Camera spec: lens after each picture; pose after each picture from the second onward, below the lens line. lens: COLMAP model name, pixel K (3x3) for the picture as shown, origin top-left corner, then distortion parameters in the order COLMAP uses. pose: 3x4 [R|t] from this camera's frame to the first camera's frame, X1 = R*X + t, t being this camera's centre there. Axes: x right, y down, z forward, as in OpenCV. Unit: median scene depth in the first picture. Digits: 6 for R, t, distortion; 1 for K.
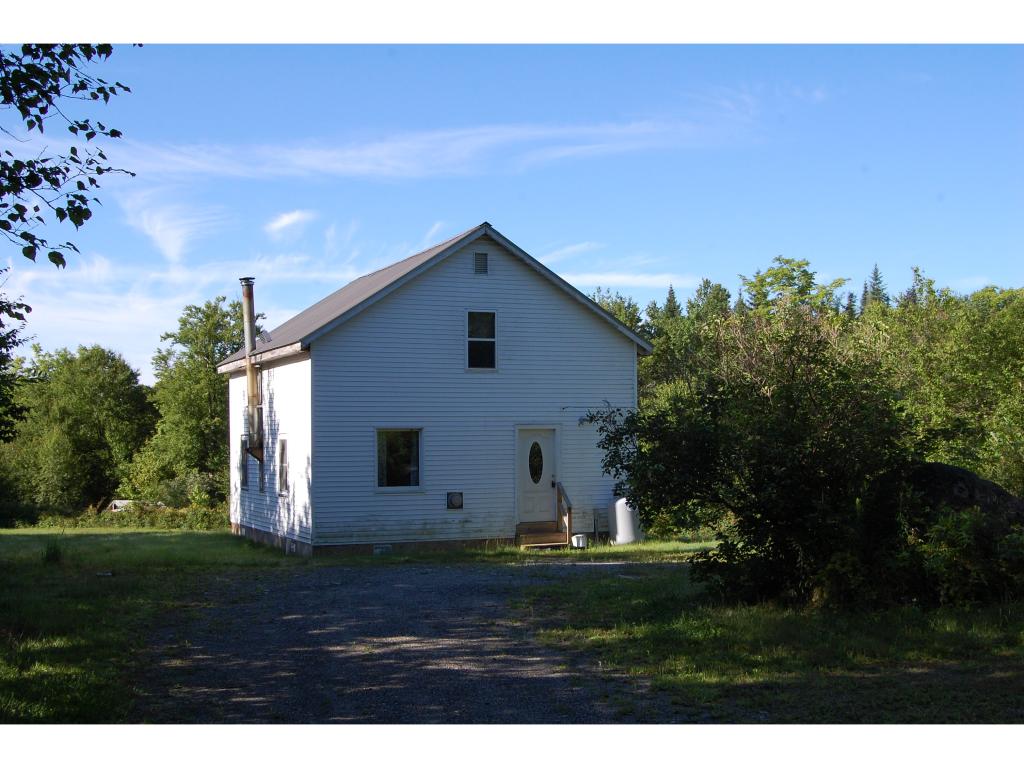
lens RADIAL K [[1301.1, 0, 468.3], [0, 1301.1, 336.5], [0, 0, 1]] dist [-0.044123, 0.000000]
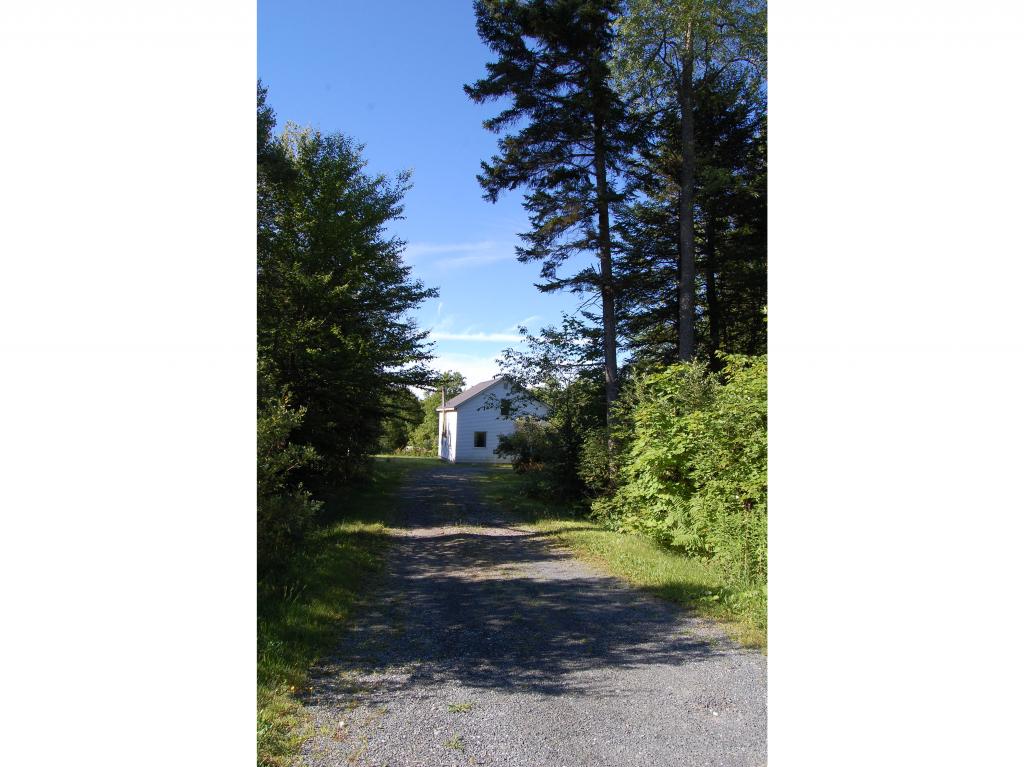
lens RADIAL K [[614.3, 0, 517.8], [0, 614.3, 387.2], [0, 0, 1]] dist [-0.063592, 0.001895]
pose [[0.994854, 0.034281, -0.095343, 0.093597], [-0.032215, 0.999213, 0.023122, -0.042874], [0.096060, -0.019932, 0.995176, -0.312430]]
